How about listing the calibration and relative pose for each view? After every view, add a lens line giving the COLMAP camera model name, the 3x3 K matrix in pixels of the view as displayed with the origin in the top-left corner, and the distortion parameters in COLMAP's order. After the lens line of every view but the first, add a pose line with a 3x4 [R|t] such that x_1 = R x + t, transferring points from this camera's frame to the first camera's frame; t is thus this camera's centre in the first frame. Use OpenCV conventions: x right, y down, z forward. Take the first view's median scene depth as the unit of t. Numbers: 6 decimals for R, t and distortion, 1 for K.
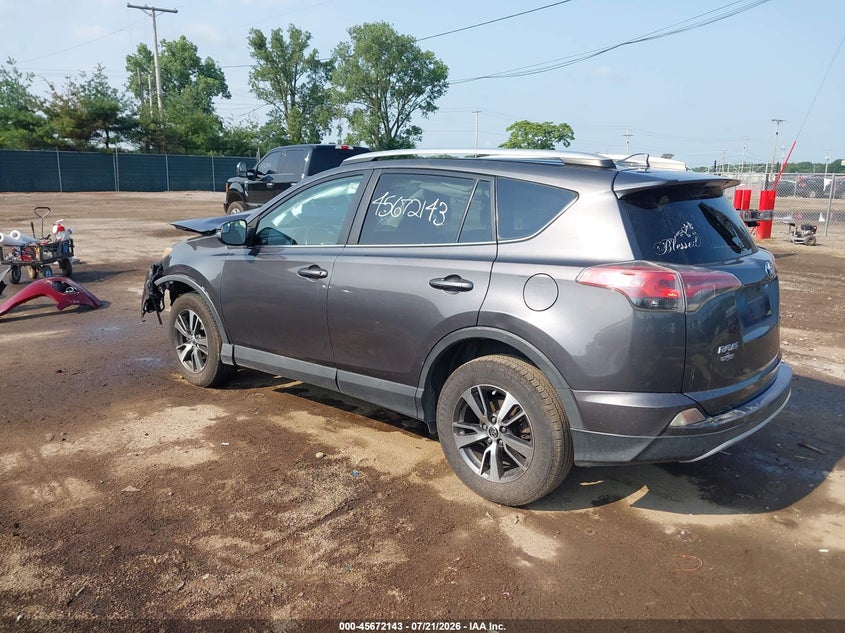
lens RADIAL K [[662.5, 0, 426.8], [0, 662.5, 317.9], [0, 0, 1]] dist [0.055386, -0.068155]
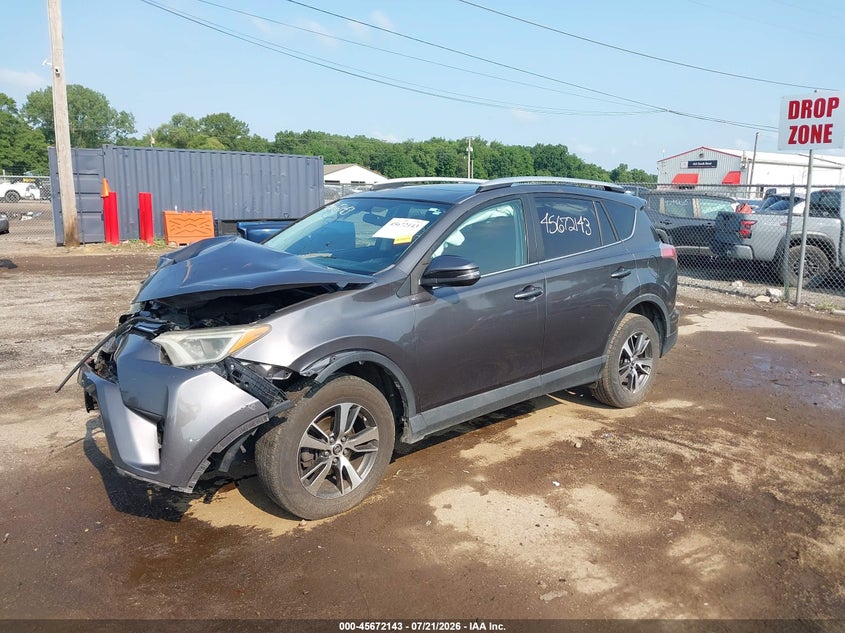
lens RADIAL K [[662.5, 0, 426.8], [0, 662.5, 317.9], [0, 0, 1]] dist [0.055386, -0.068155]
pose [[0.126169, -0.204424, 0.970717, -1.329701], [0.190580, 0.965304, 0.178514, -0.271586], [-0.973530, 0.162476, 0.160751, 1.092275]]
